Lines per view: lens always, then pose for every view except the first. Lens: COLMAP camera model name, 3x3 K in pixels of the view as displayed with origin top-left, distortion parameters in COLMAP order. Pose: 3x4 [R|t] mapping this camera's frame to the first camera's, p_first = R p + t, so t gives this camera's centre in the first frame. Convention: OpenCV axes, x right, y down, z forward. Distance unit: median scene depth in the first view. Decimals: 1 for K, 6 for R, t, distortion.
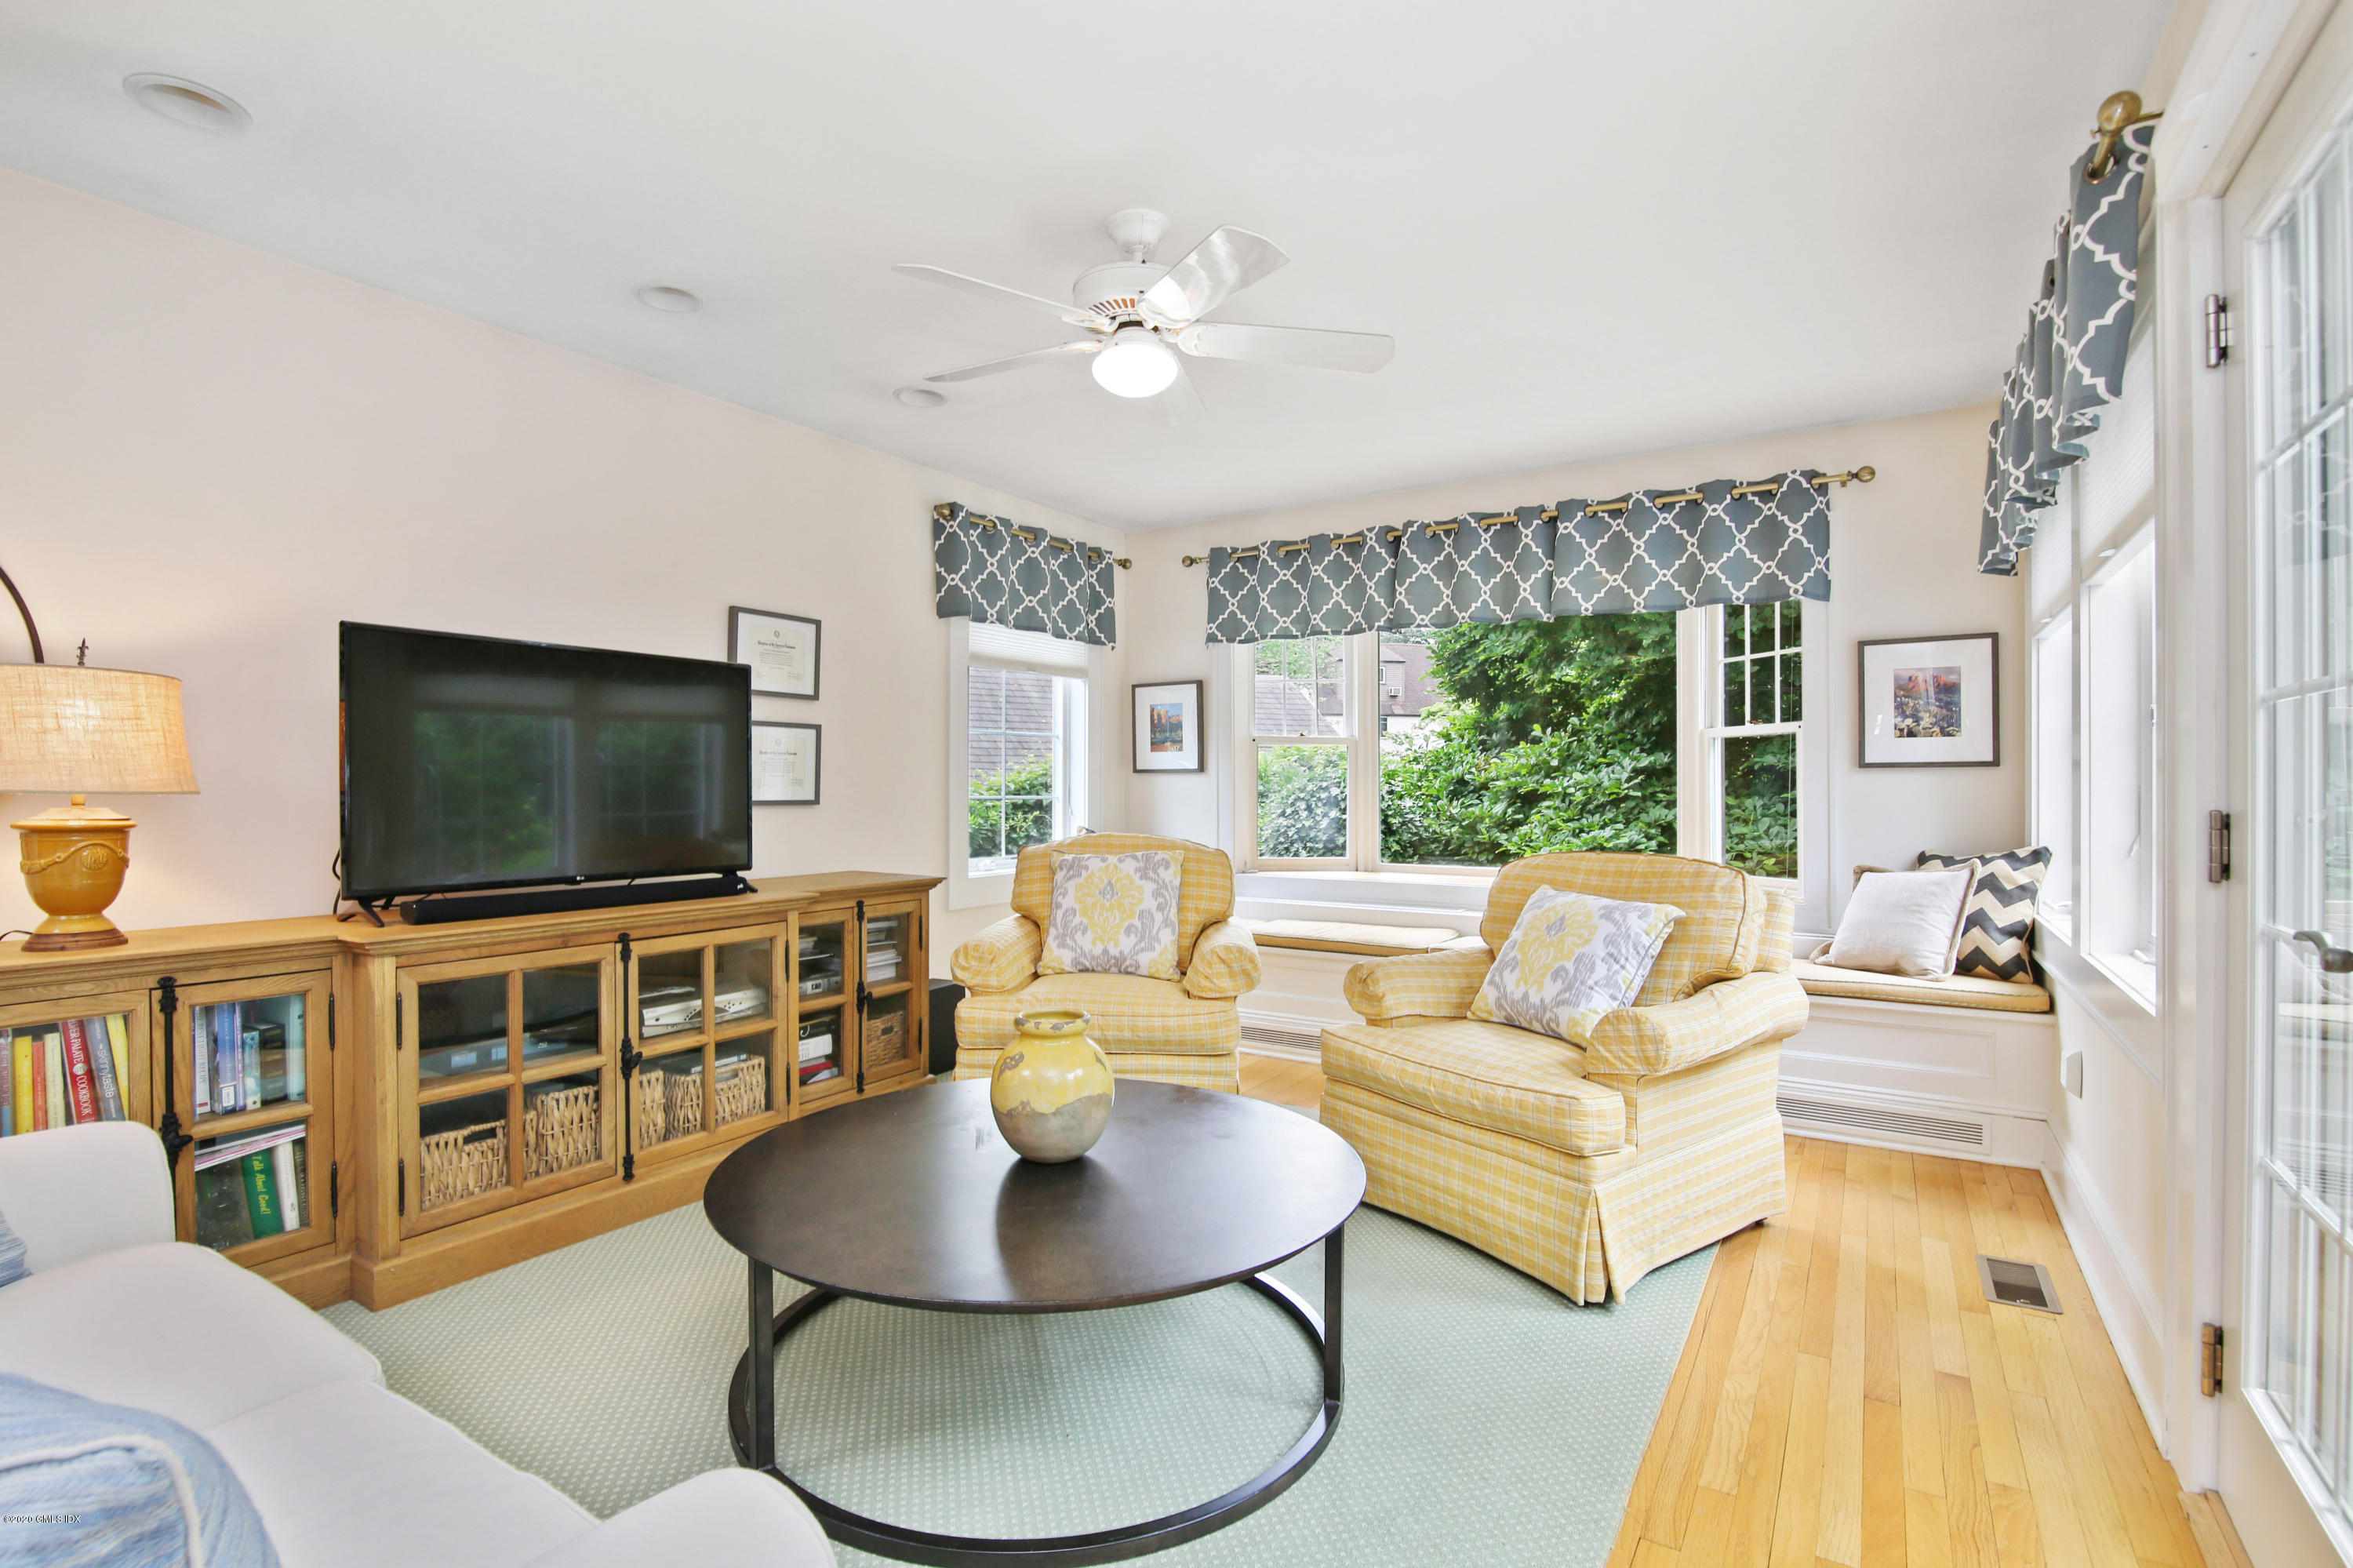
lens RADIAL K [[1084.6, 0, 1148.0], [0, 1084.6, 782.3], [0, 0, 1]] dist [-0.018709, -0.000007]
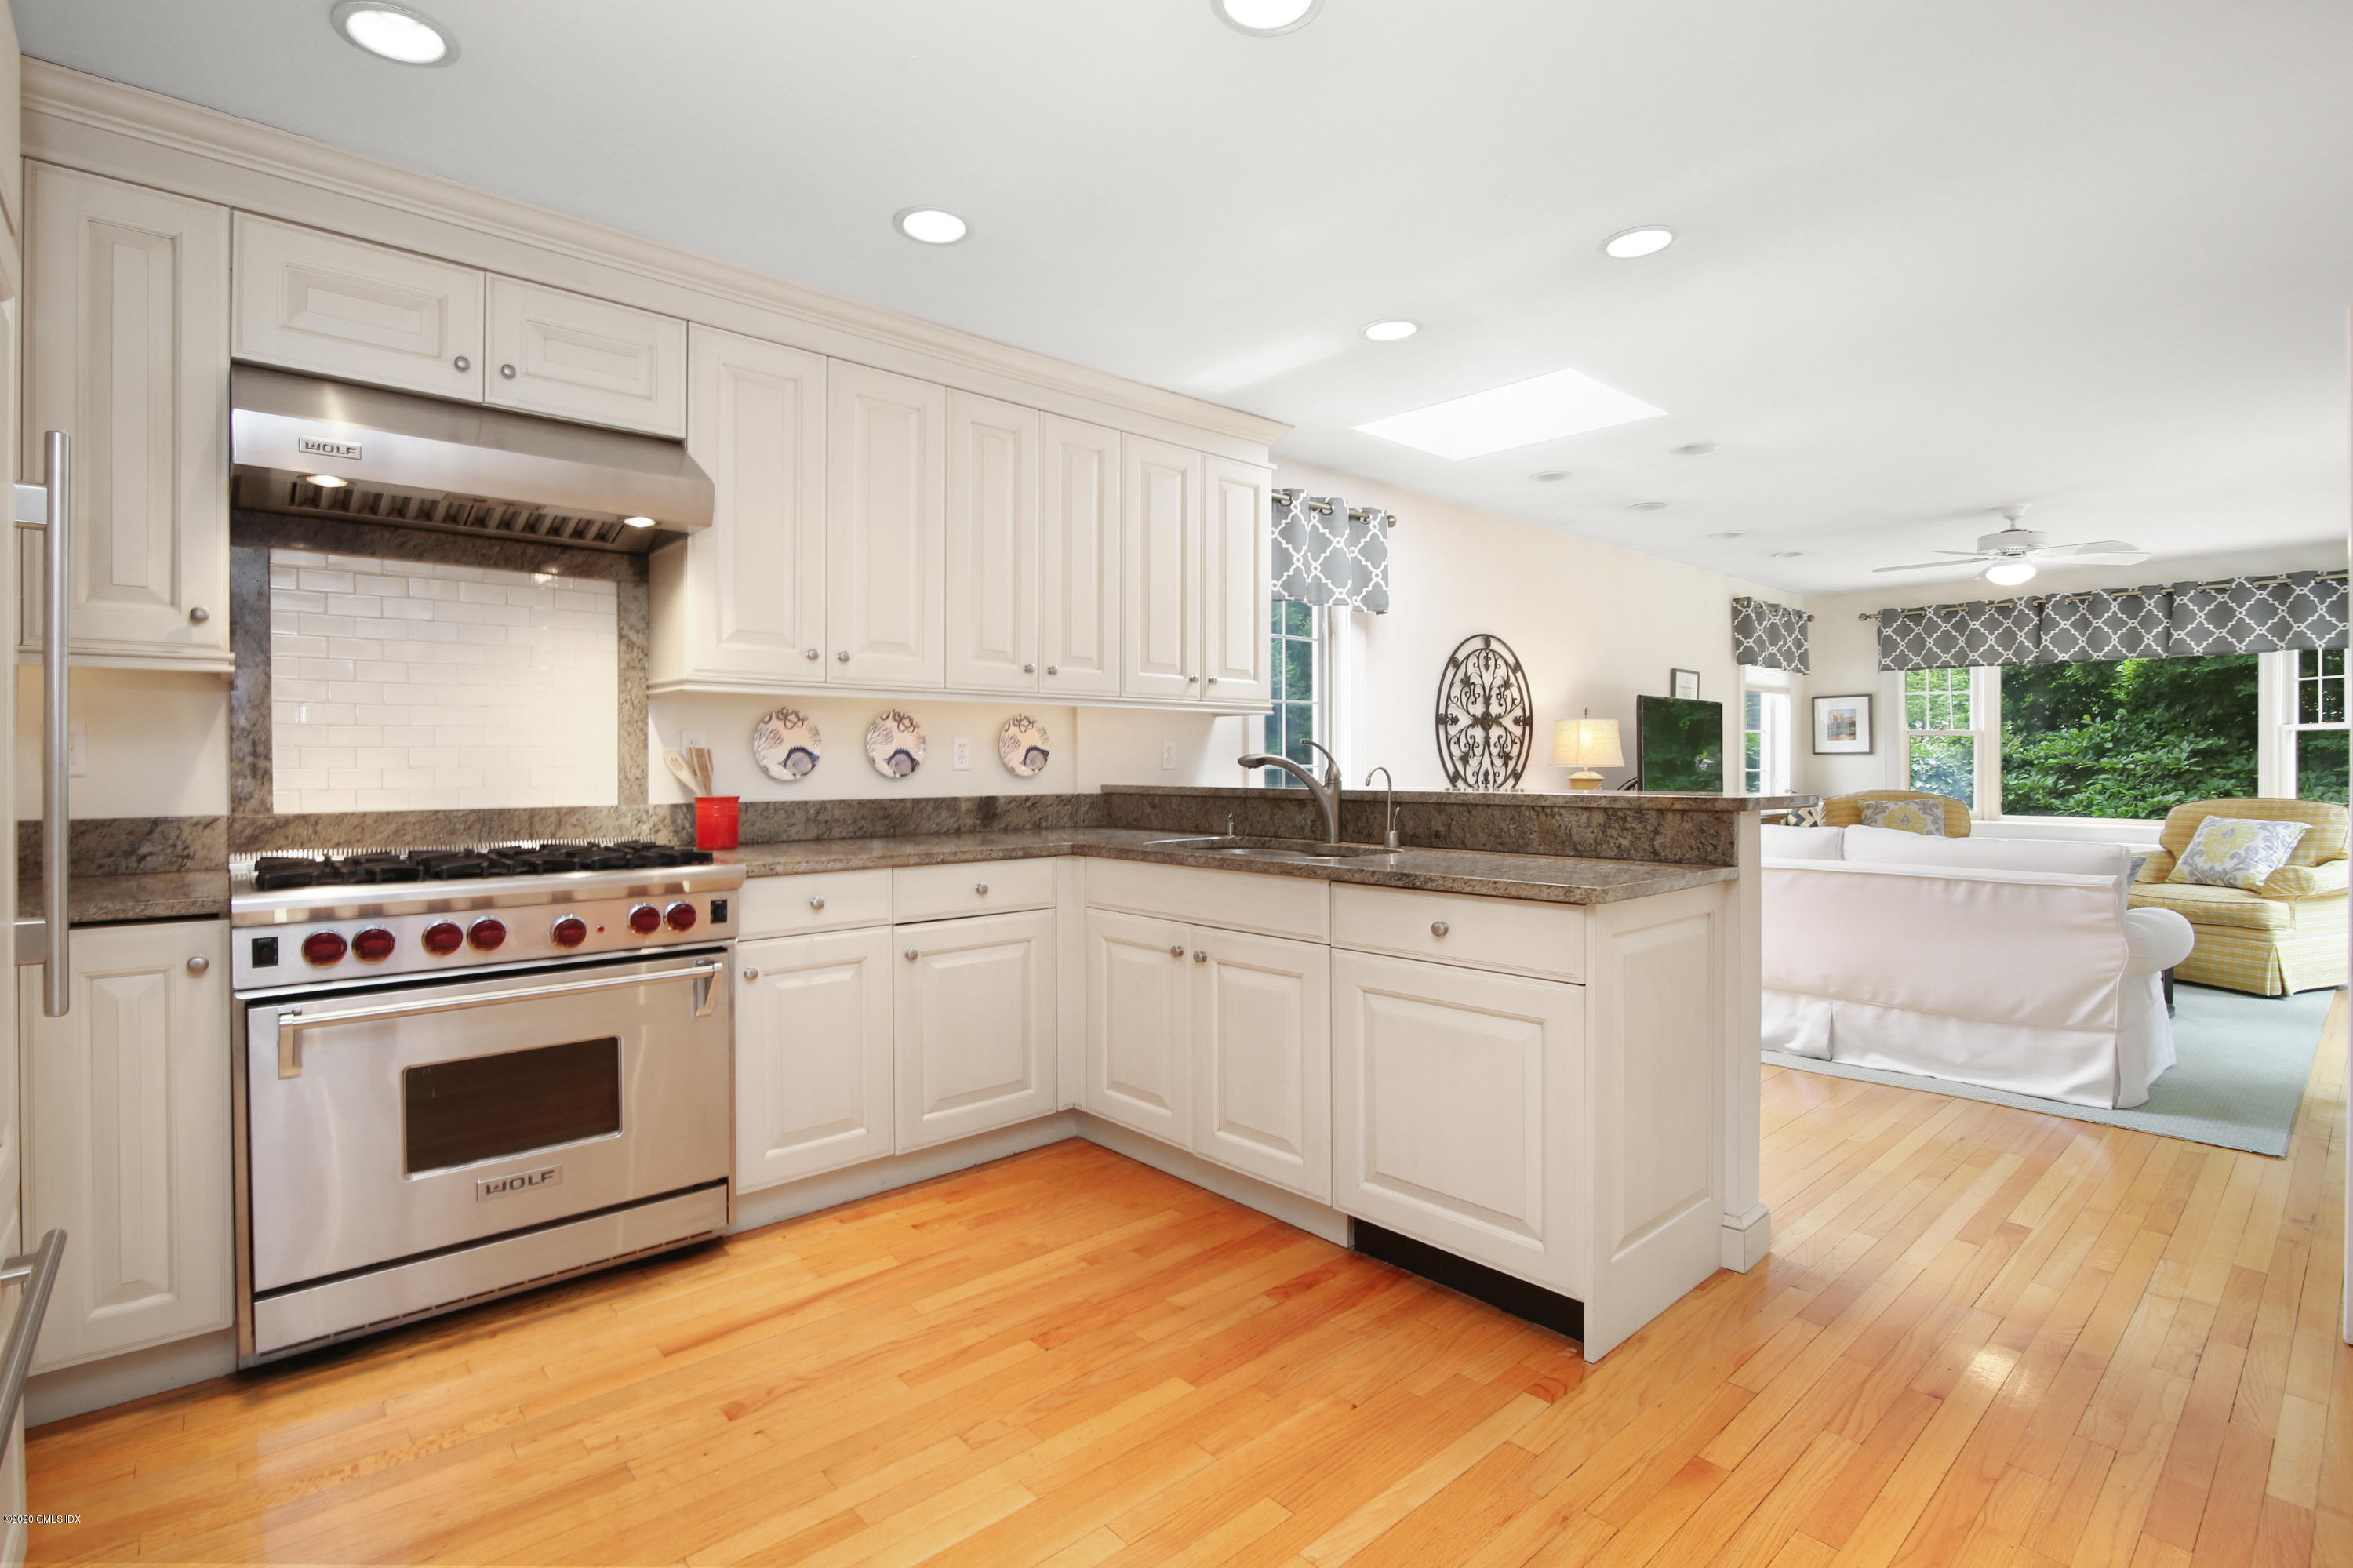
lens RADIAL K [[1097.0, 0, 1137.7], [0, 1097.0, 764.8], [0, 0, 1]] dist [-0.016067, 0.000767]
pose [[0.963267, -0.000939, -0.268544, -0.742077], [0.002074, 0.999990, 0.003943, -0.003451], [0.268538, -0.004355, 0.963259, -1.051542]]
